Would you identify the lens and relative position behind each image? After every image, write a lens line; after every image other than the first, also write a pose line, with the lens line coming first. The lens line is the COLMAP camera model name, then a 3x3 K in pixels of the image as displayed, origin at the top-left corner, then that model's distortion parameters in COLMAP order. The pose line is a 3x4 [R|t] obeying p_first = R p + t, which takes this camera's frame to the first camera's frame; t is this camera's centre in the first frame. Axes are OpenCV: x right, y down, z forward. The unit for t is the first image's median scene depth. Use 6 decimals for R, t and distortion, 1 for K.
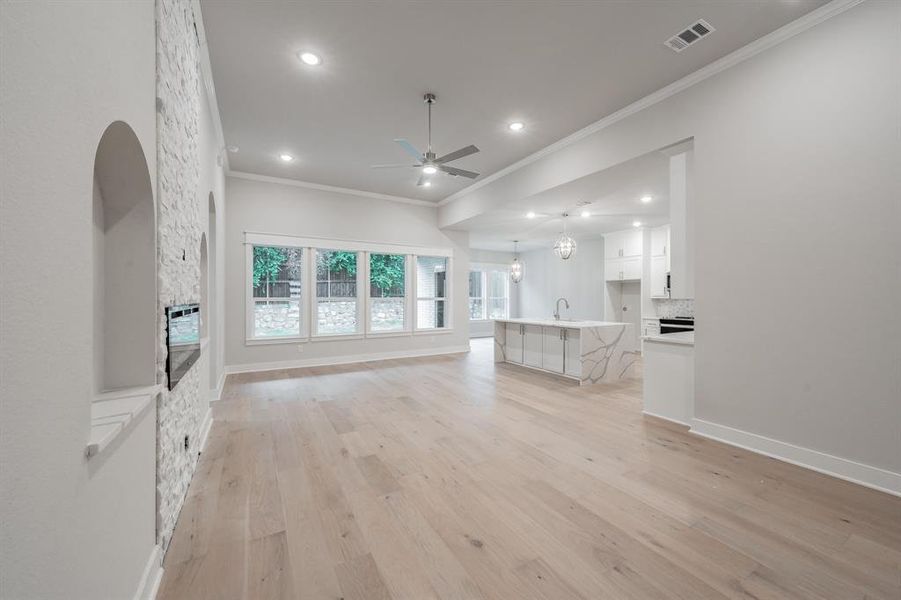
lens RADIAL K [[344.7, 0, 451.3], [0, 344.7, 295.0], [0, 0, 1]] dist [0.000072, -0.000078]
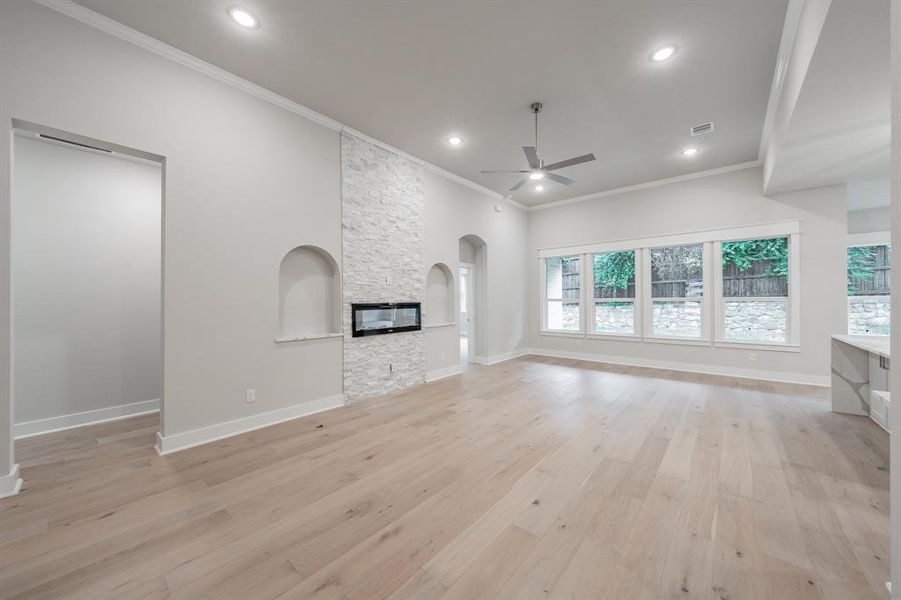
lens RADIAL K [[323.7, 0, 450.5], [0, 323.7, 300.0], [0, 0, 1]] dist [-0.006272, -0.000127]
pose [[0.326238, -0.001143, -0.945287, 0.378965], [0.014140, 0.999893, 0.003671, 0.001871], [0.945182, -0.014564, 0.326220, 0.211506]]
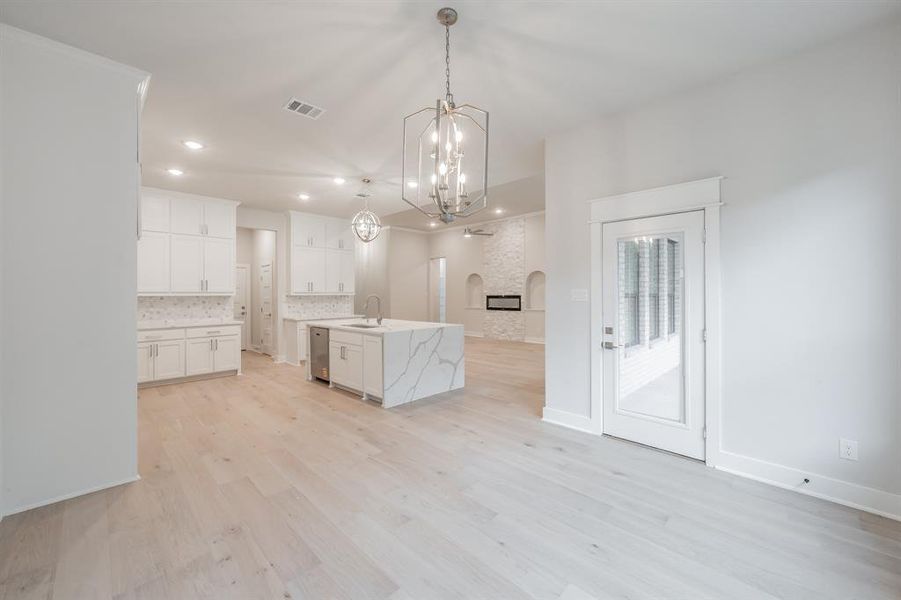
lens RADIAL K [[344.7, 0, 451.3], [0, 344.7, 295.0], [0, 0, 1]] dist [0.000072, -0.000078]
pose [[-0.964753, 0.003909, -0.263128, 0.303090], [0.005034, 0.999981, -0.003604, 0.010405], [0.263108, -0.004801, -0.964754, 1.519430]]
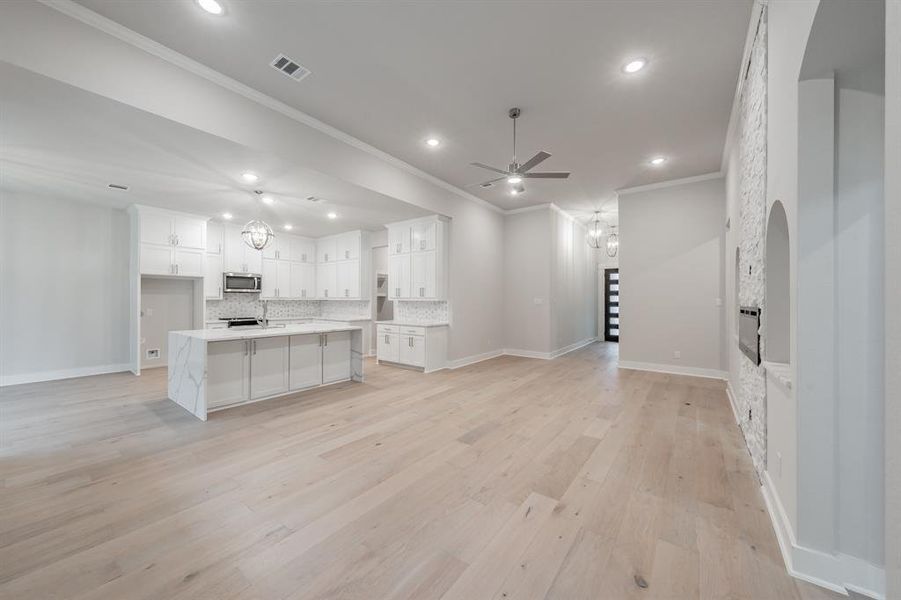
lens RADIAL K [[323.7, 0, 450.5], [0, 323.7, 300.0], [0, 0, 1]] dist [-0.006272, -0.000127]
pose [[-0.386671, -0.002376, 0.922215, -0.439995], [-0.011801, 0.999928, -0.002372, 0.004857], [-0.922142, -0.011800, -0.386671, 0.764068]]
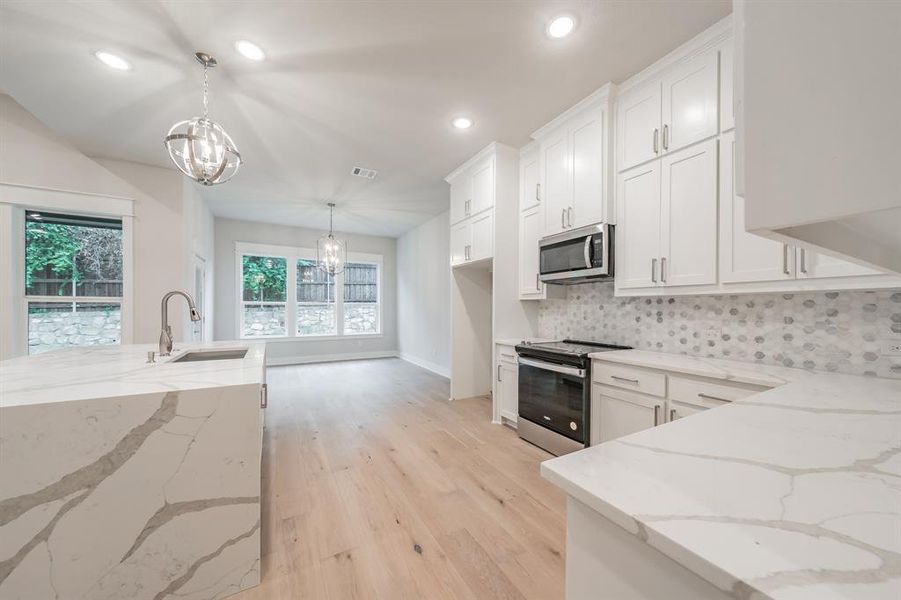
lens RADIAL K [[319.3, 0, 453.6], [0, 319.3, 308.9], [0, 0, 1]] dist [-0.000627, -0.000090]
pose [[0.999871, 0.005444, -0.015120, 0.516199], [-0.005305, 0.999944, 0.009207, 0.019040], [0.015169, -0.009126, 0.999843, 0.581000]]
